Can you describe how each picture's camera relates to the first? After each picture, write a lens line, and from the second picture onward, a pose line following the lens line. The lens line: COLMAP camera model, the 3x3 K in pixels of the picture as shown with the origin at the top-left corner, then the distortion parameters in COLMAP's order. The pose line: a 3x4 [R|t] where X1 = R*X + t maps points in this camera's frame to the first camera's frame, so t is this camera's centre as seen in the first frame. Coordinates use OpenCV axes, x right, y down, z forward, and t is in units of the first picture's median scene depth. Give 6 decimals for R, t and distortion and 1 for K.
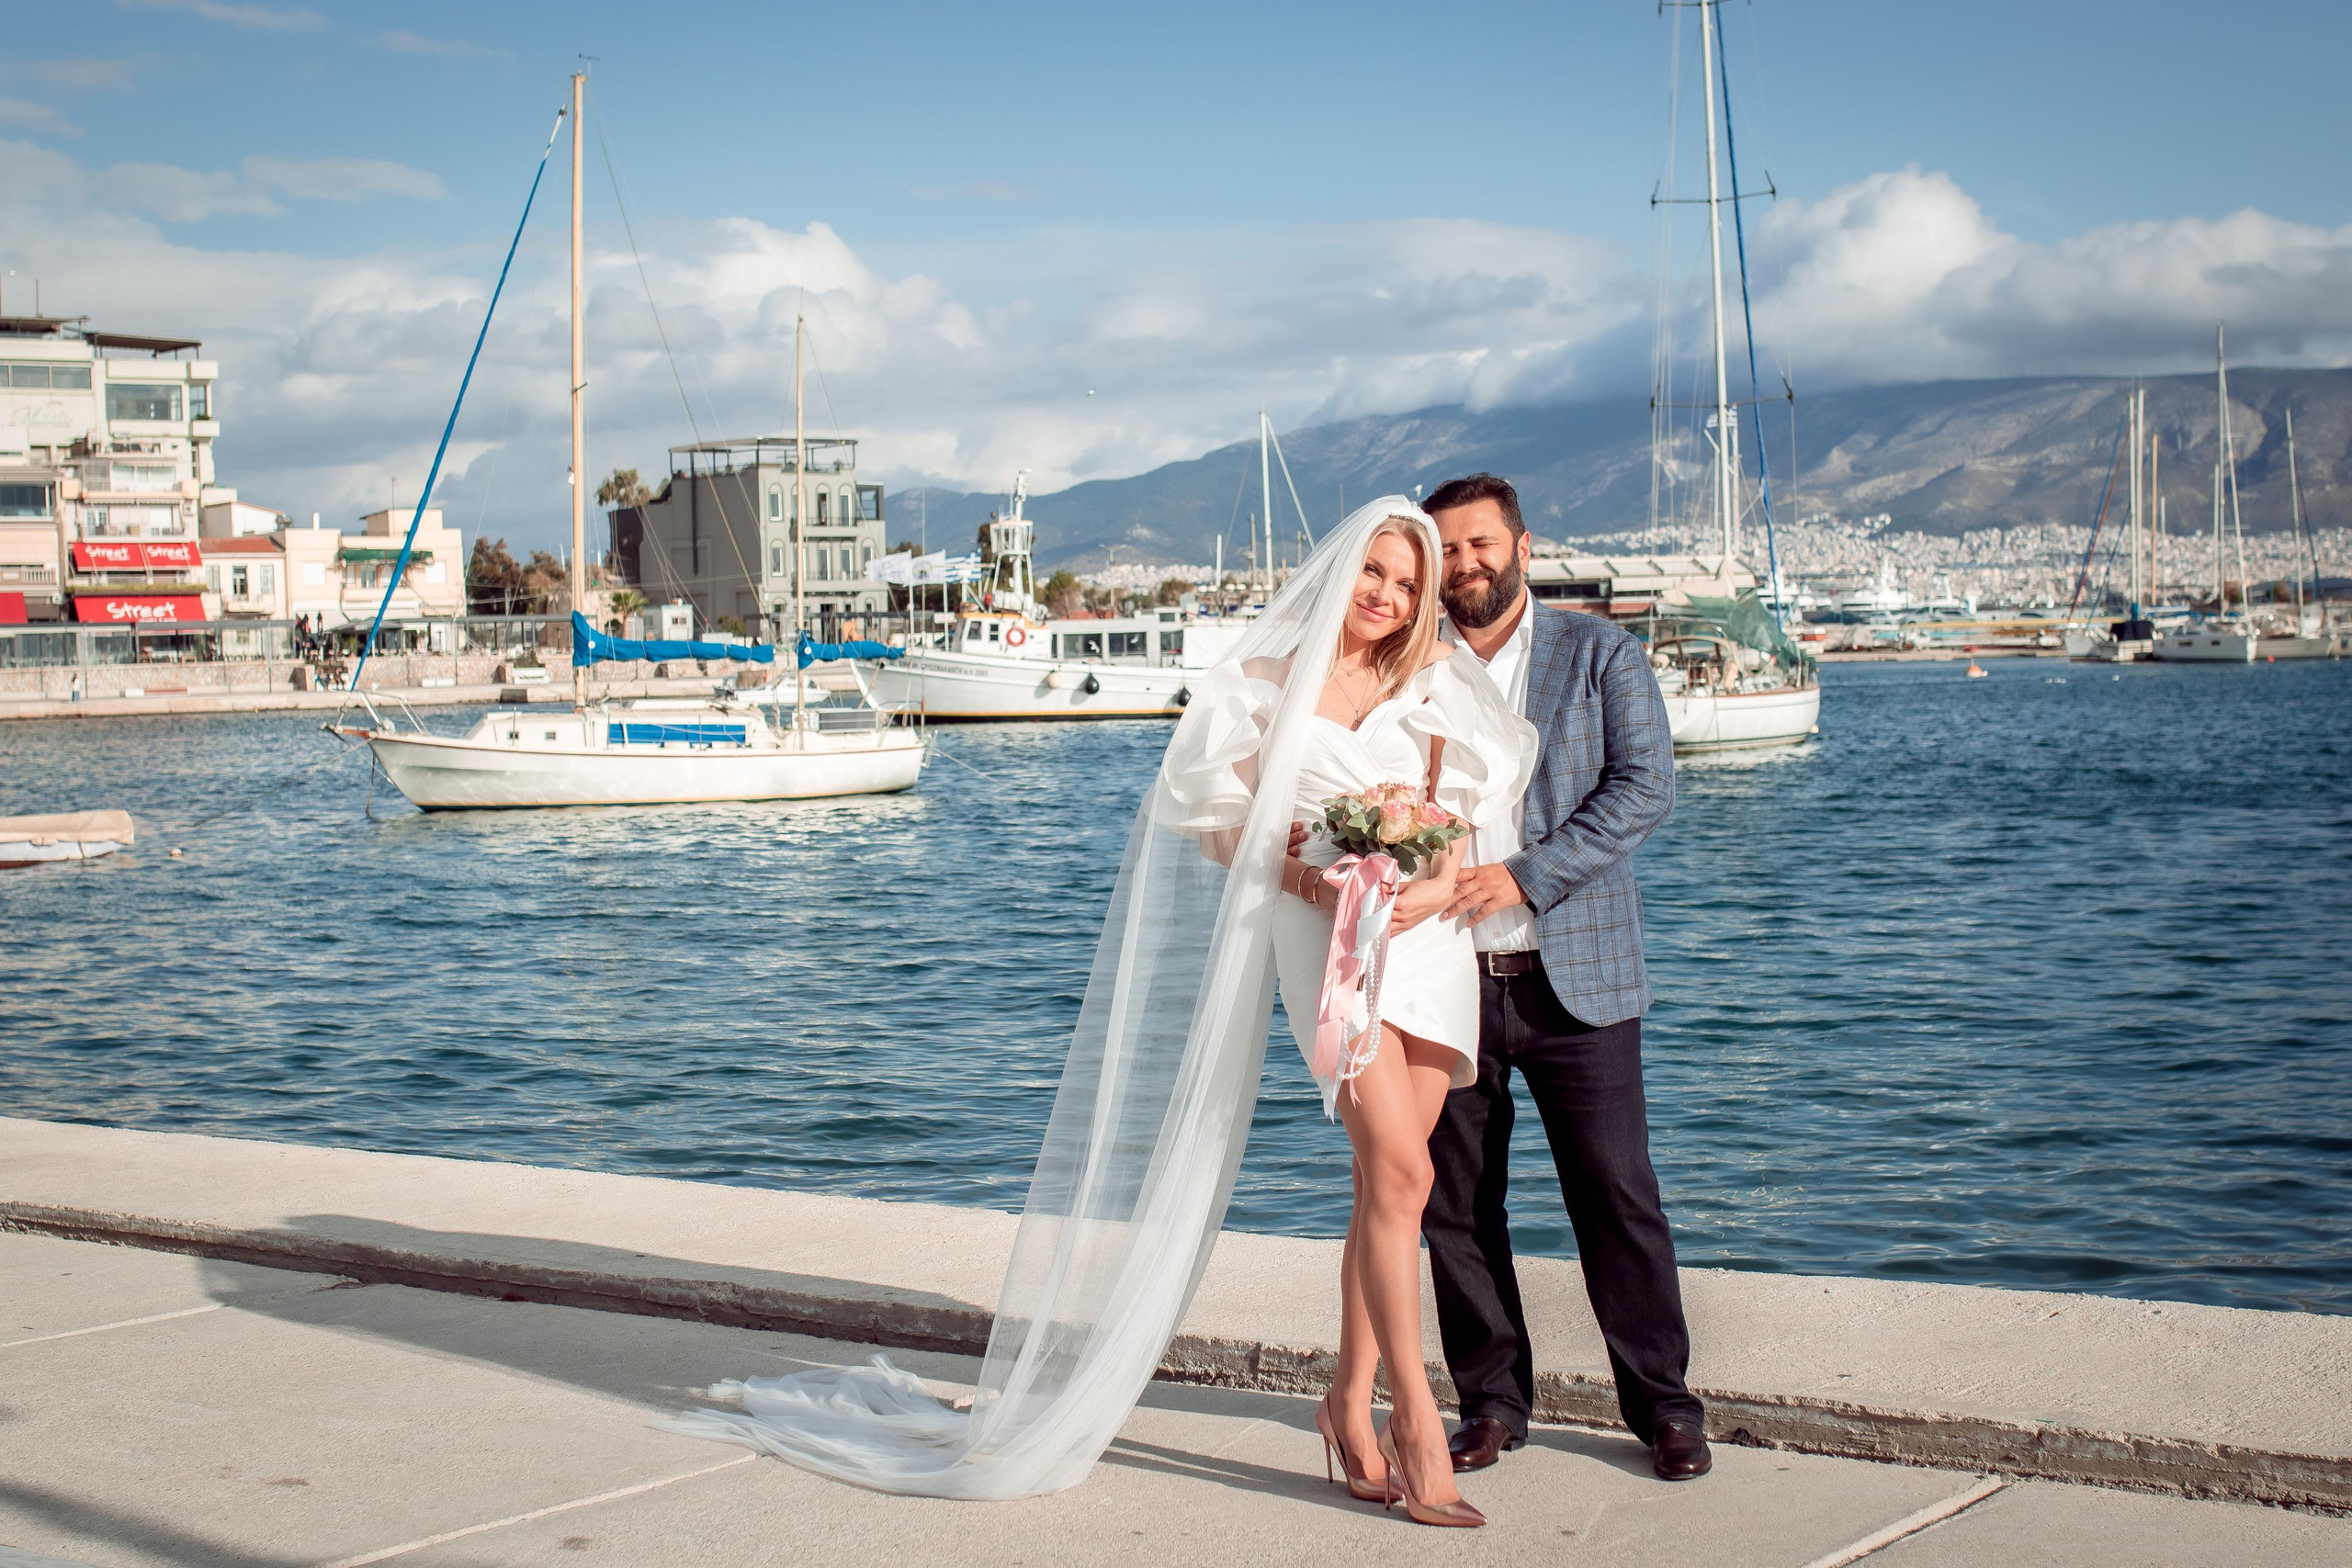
lens RADIAL K [[3619.6, 0, 1176.0], [0, 3619.6, 784.0], [0, 0, 1]] dist [-0.056252, 0.020367]
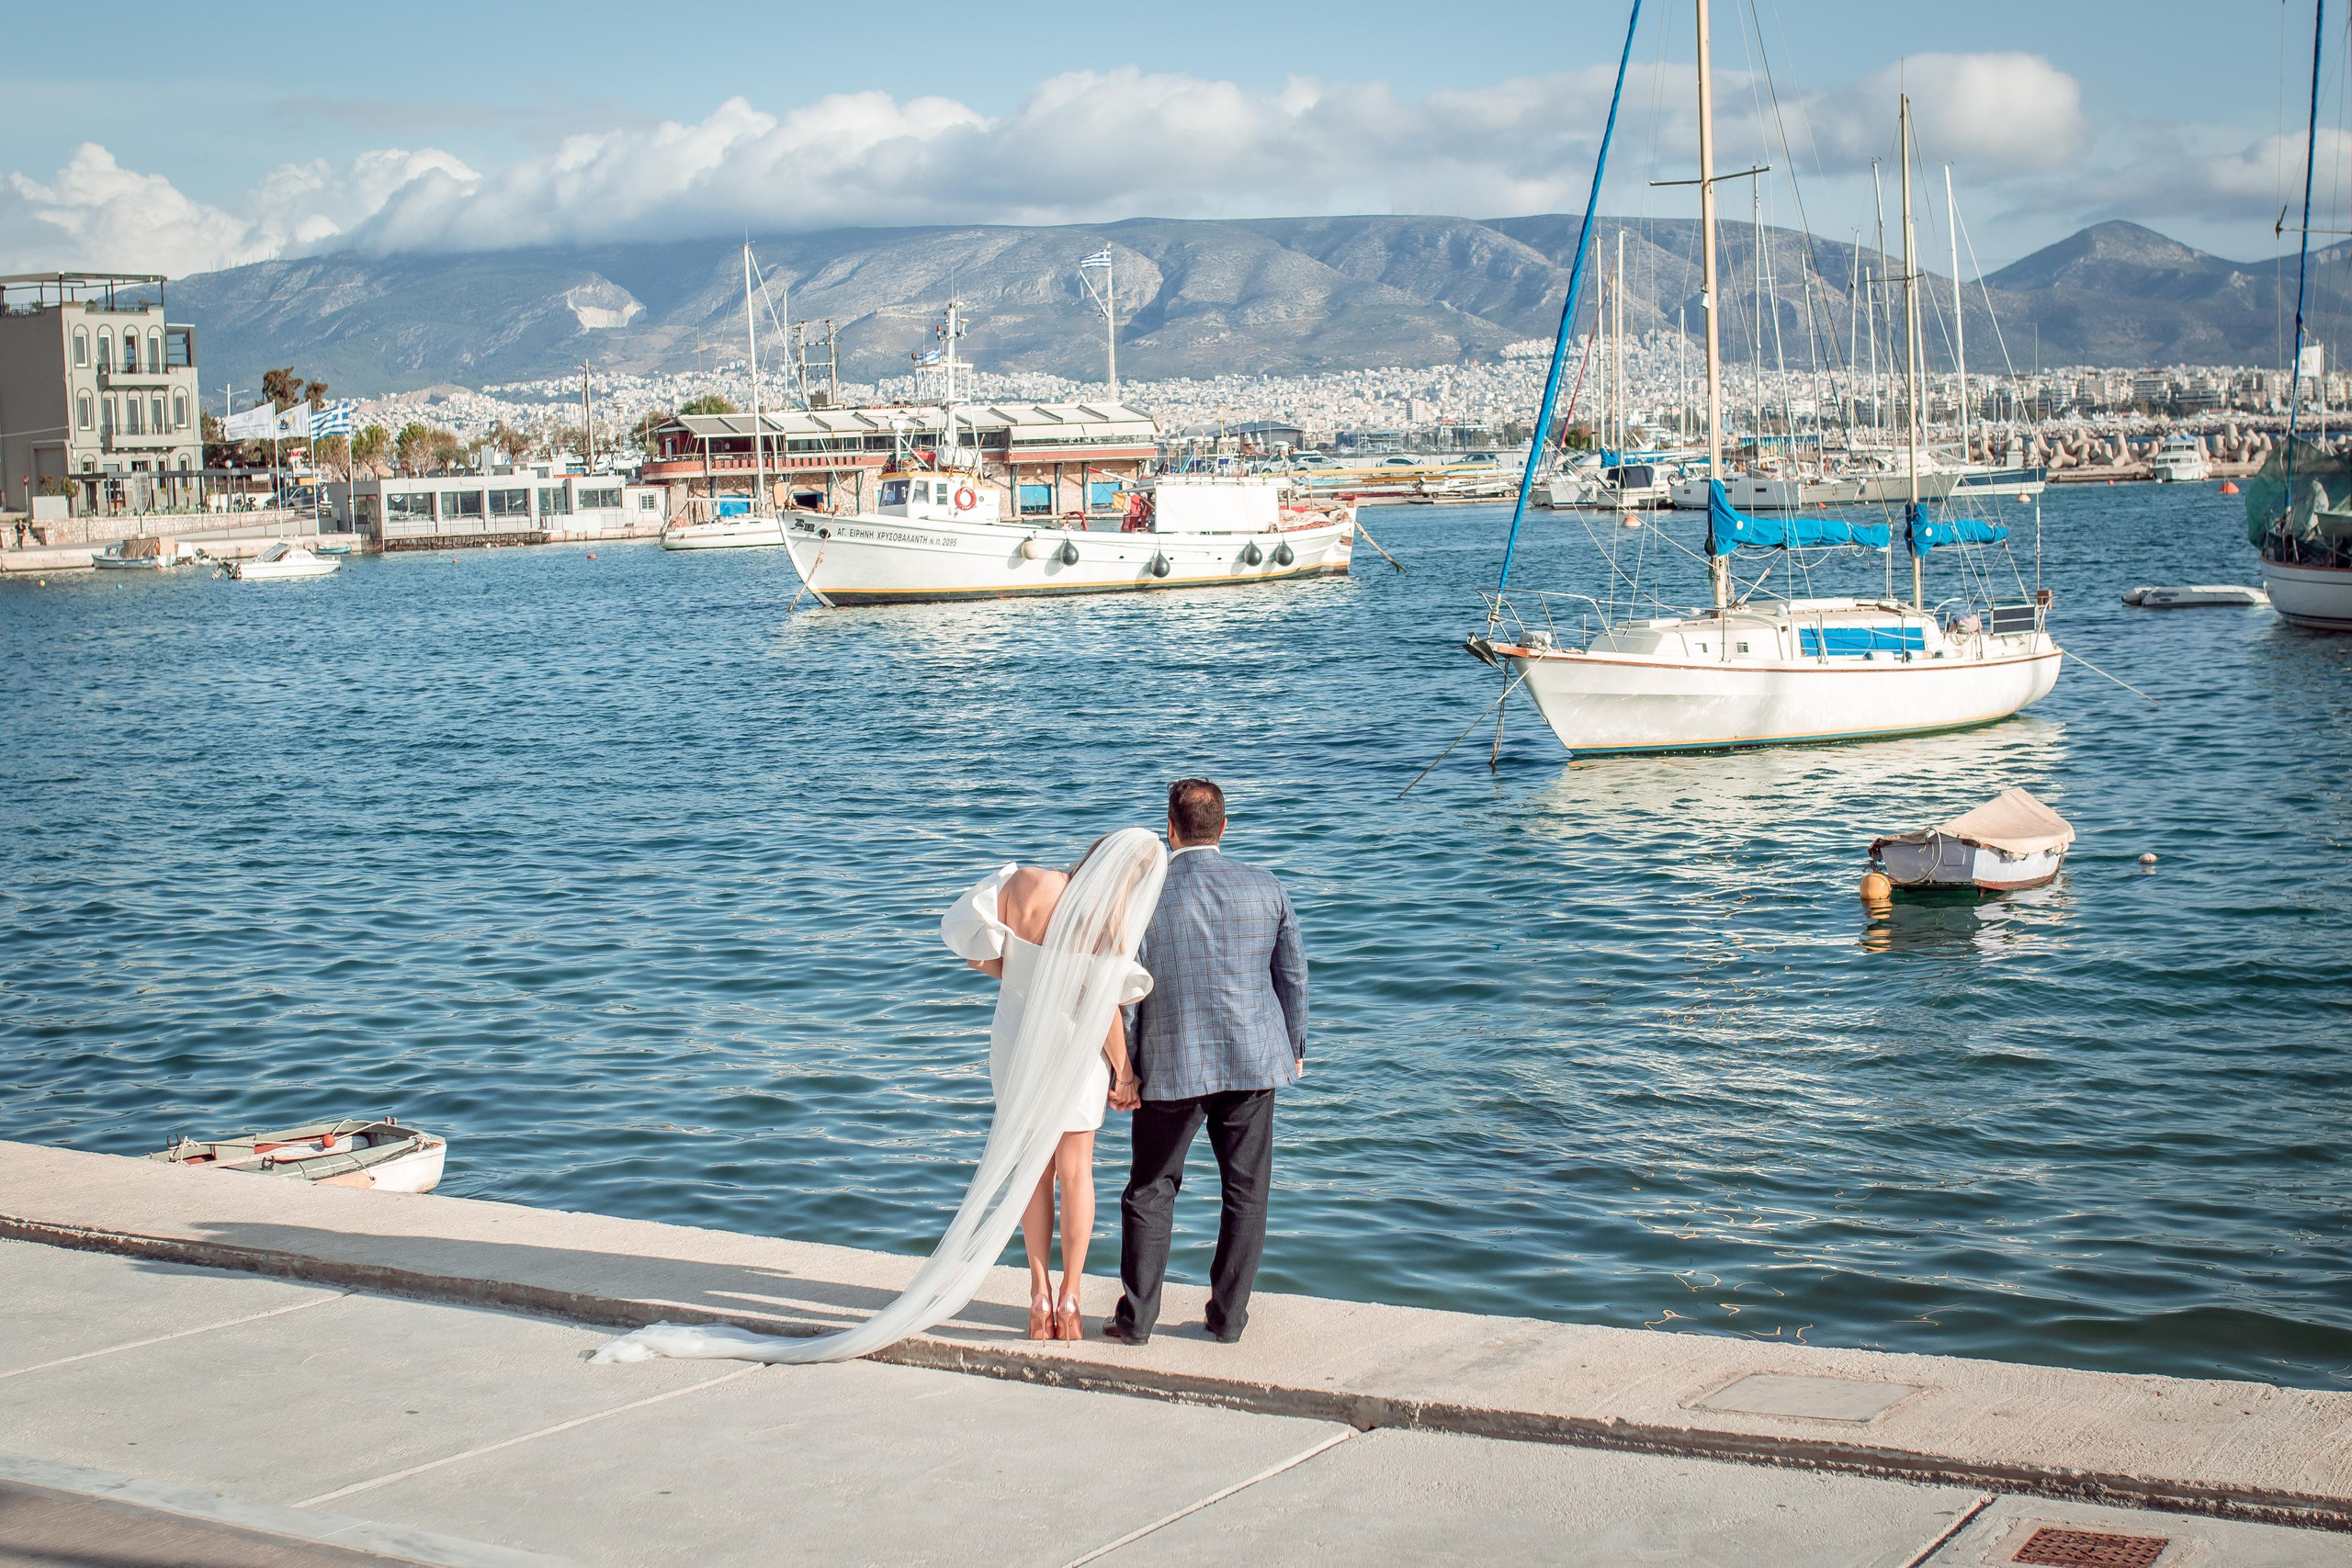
lens RADIAL K [[3619.6, 0, 1176.0], [0, 3619.6, 784.0], [0, 0, 1]] dist [-0.056252, 0.020367]
pose [[0.953991, -0.033853, 0.297918, -0.115870], [0.021373, 0.998756, 0.045050, -0.004867], [-0.299072, -0.036610, 0.953528, 0.074875]]
